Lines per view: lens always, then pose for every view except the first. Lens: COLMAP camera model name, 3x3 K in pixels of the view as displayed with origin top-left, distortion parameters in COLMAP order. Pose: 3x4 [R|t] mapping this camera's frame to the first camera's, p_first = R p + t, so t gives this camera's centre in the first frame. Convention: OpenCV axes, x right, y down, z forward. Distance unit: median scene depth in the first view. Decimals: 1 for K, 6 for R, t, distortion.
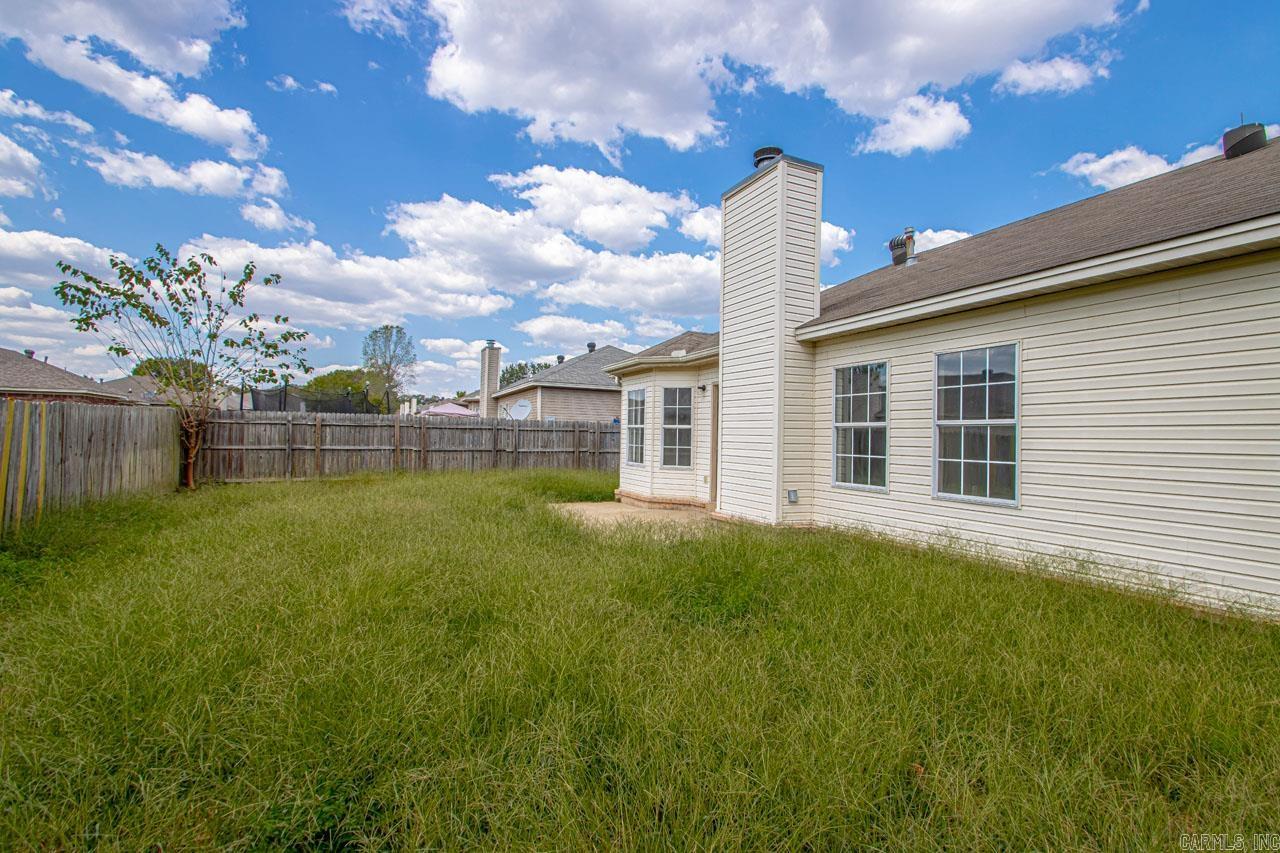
lens RADIAL K [[600.9, 0, 646.1], [0, 600.9, 423.0], [0, 0, 1]] dist [0.021169, -0.019124]
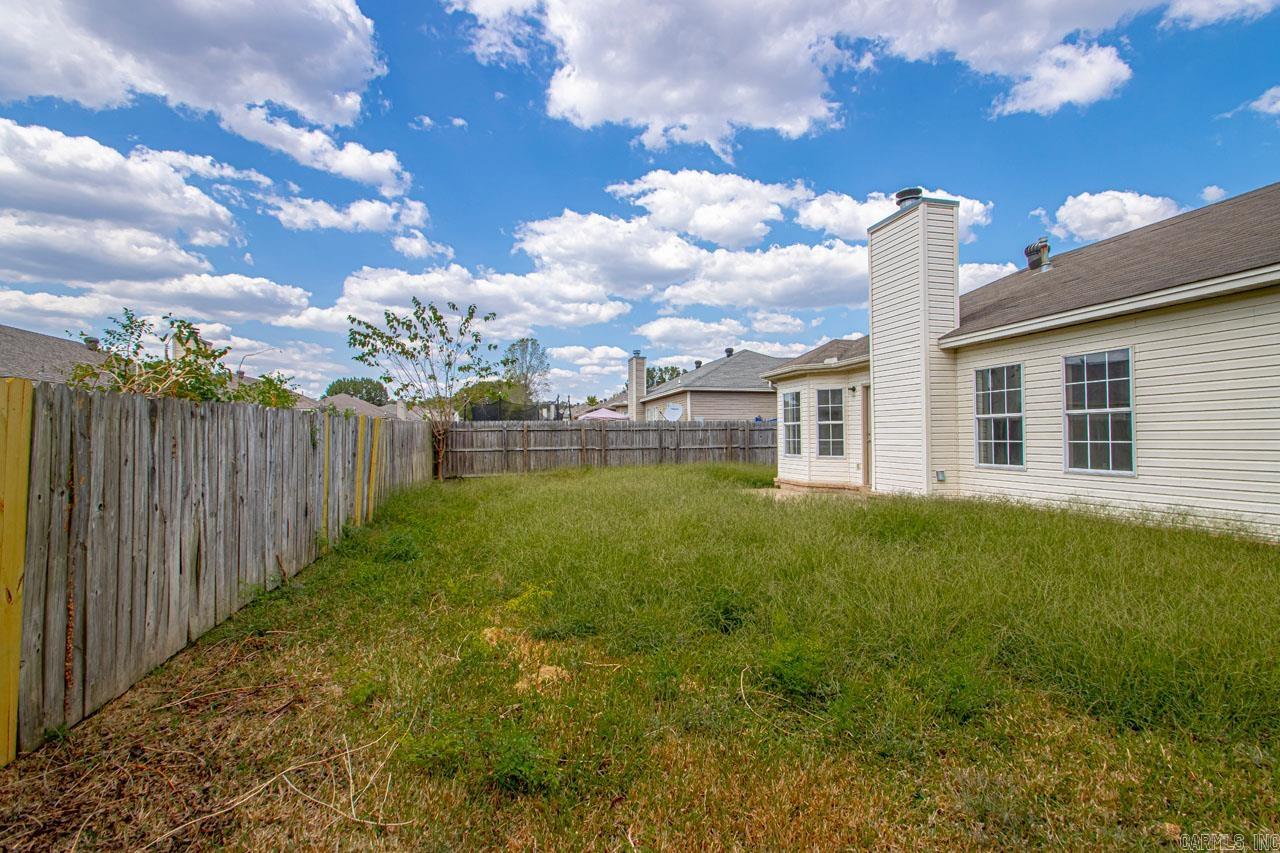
lens RADIAL K [[600.9, 0, 646.1], [0, 600.9, 423.0], [0, 0, 1]] dist [0.021169, -0.019124]
pose [[0.979927, -0.031510, -0.196853, -0.068271], [0.031634, 0.999496, -0.002516, -0.001273], [0.196833, -0.003761, 0.980430, -0.221668]]
